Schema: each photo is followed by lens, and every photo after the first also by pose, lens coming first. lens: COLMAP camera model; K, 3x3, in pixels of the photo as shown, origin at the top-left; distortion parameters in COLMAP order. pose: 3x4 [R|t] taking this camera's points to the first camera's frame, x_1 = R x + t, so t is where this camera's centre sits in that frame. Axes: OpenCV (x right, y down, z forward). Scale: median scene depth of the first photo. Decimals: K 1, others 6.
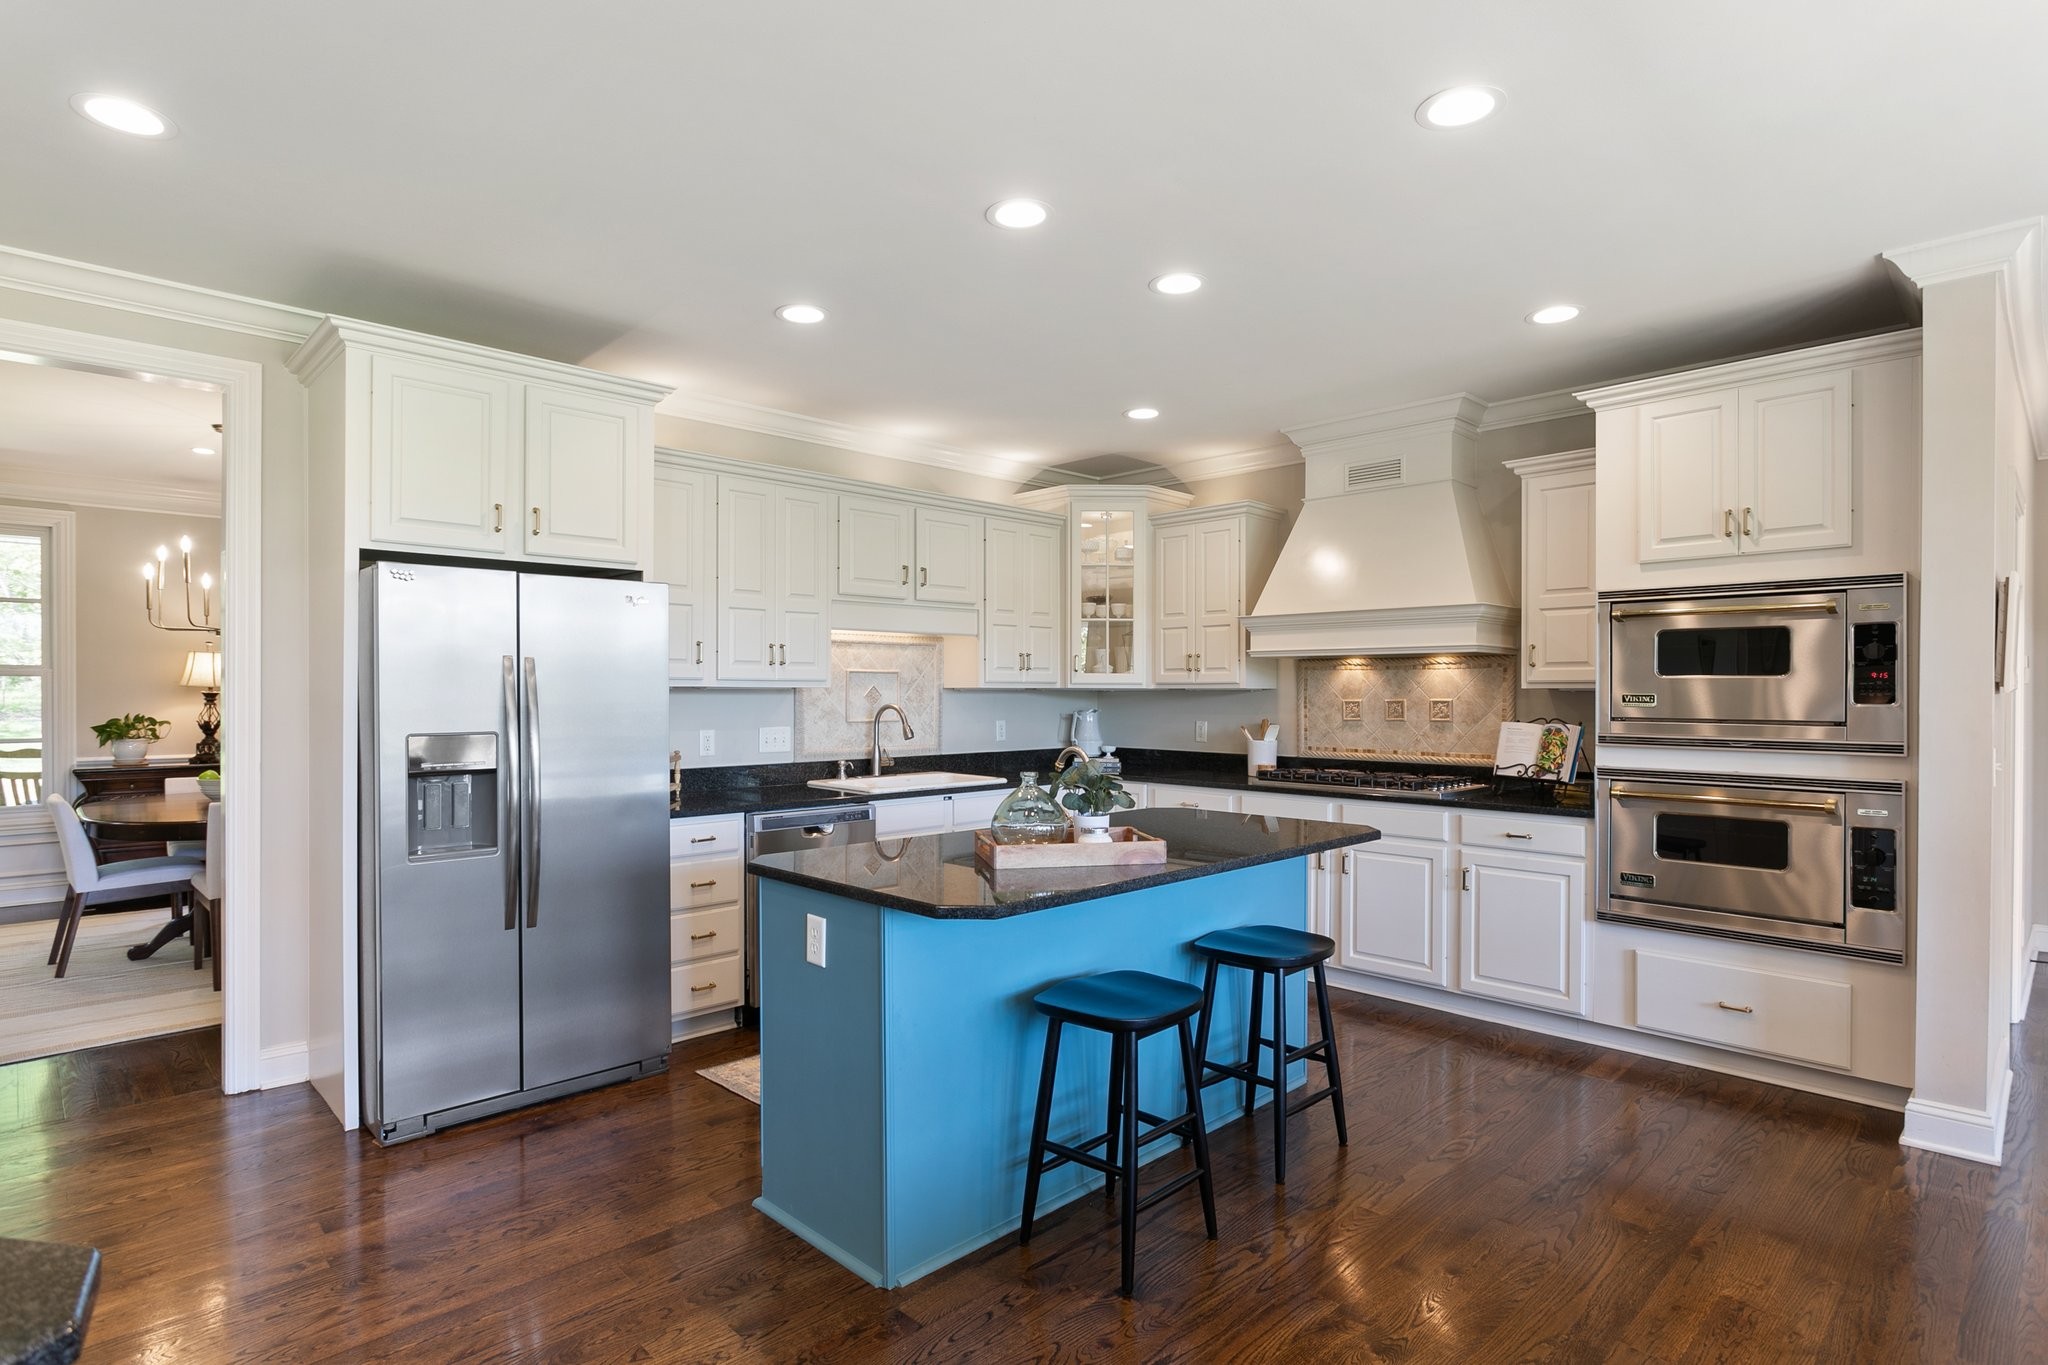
lens RADIAL K [[1040.0, 0, 1024.0], [0, 1040.0, 682.5], [0, 0, 1]] dist [-0.001494, -0.000115]
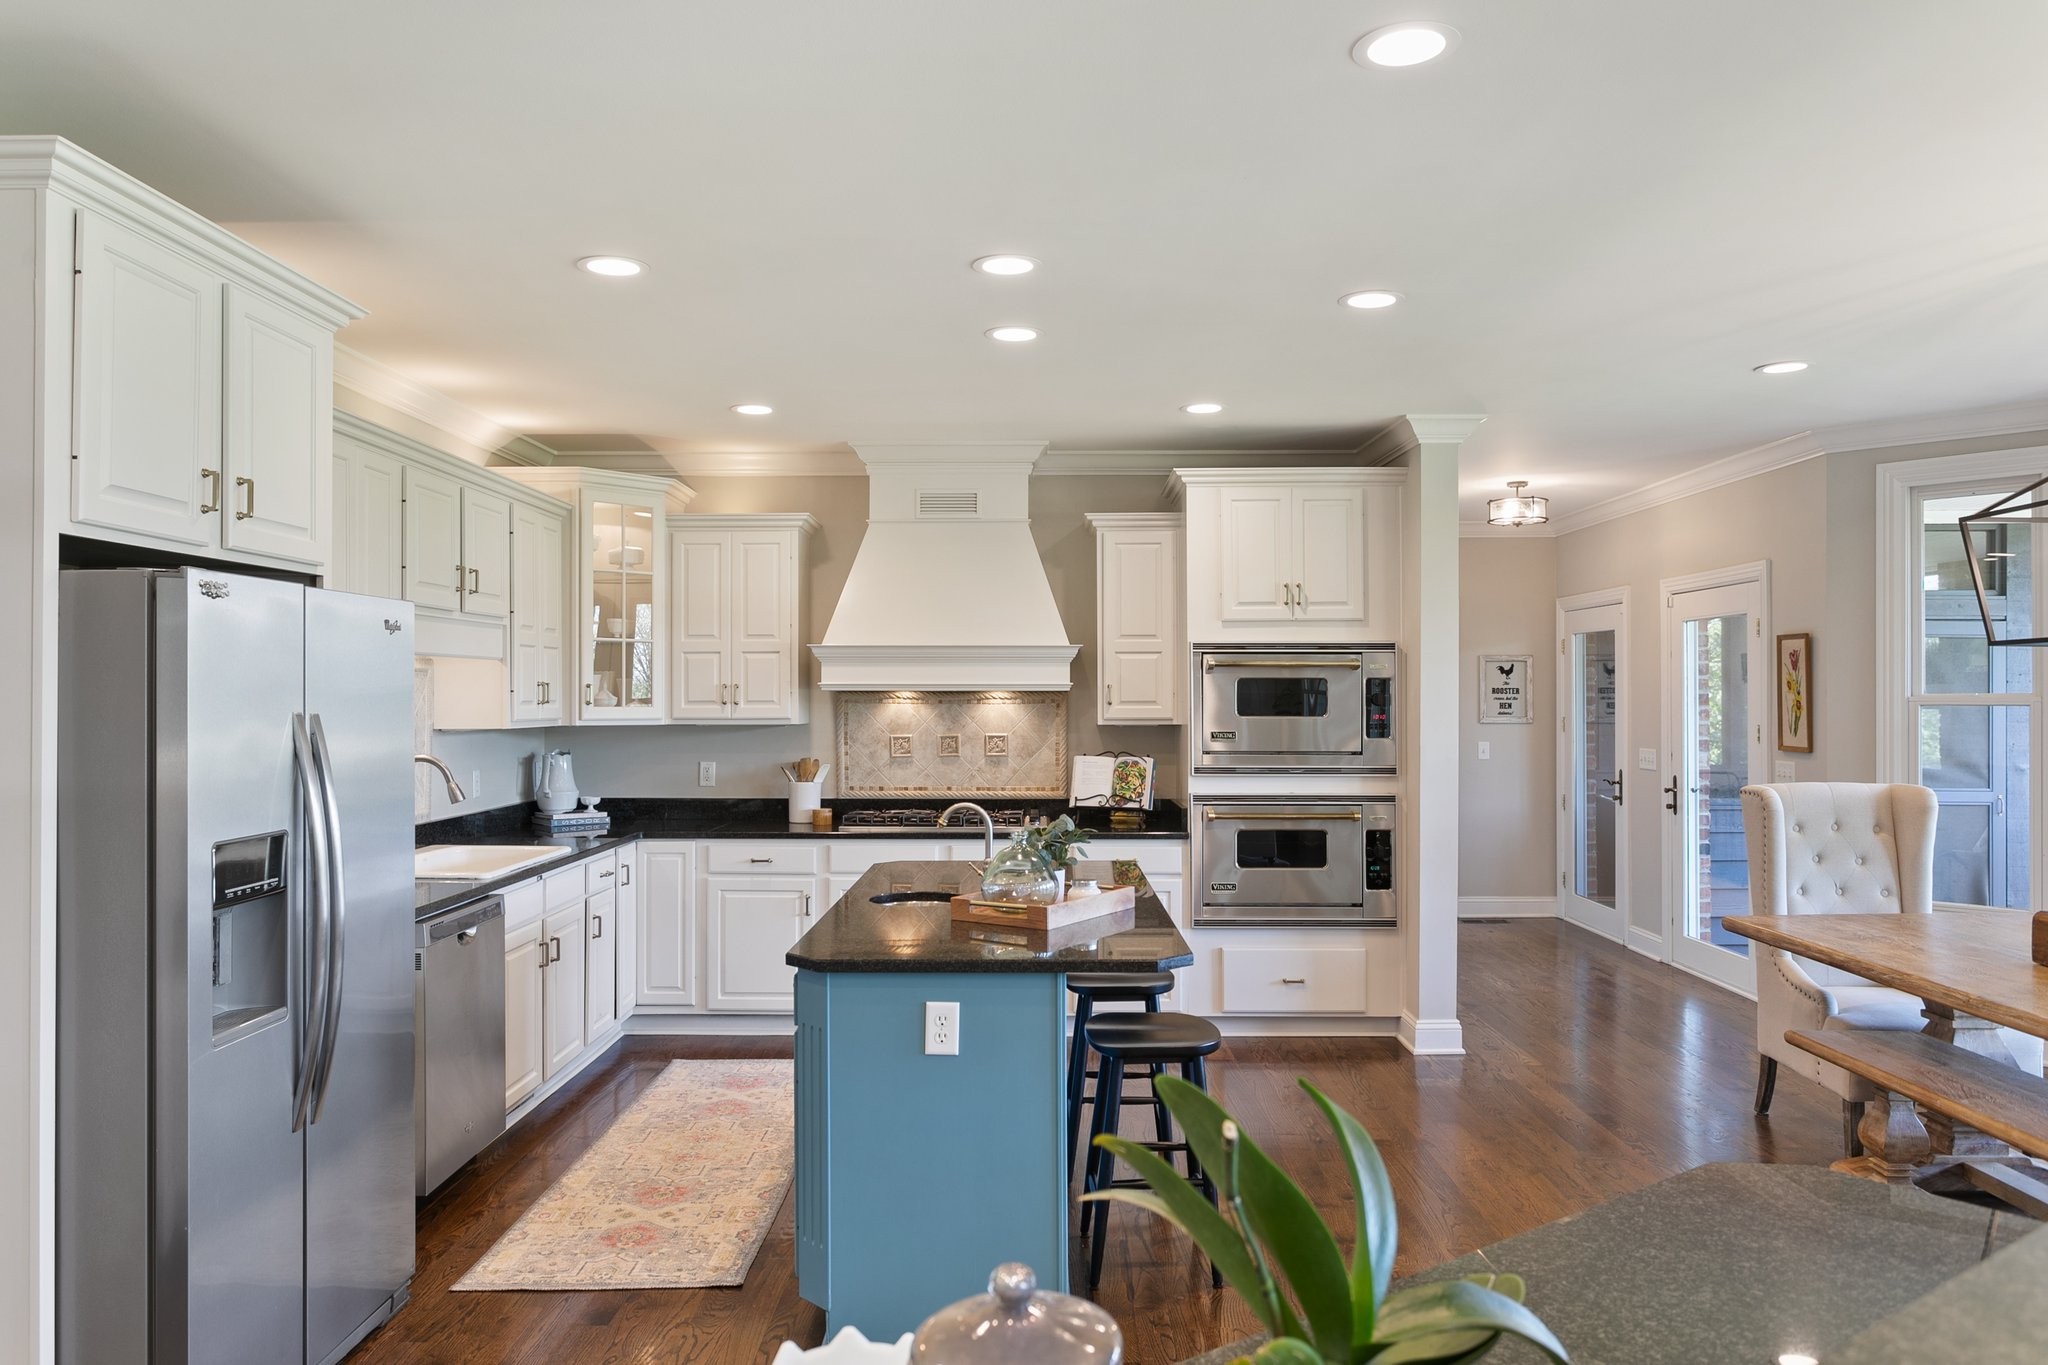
lens RADIAL K [[1352.1, 0, 1024.0], [0, 1352.1, 682.5], [0, 0, 1]] dist [-0.000981, -0.000239]
pose [[0.713310, 0.007229, 0.700811, -0.575339], [-0.004506, 0.999973, -0.005729, -0.030590], [-0.700834, 0.000928, 0.713324, 0.051734]]
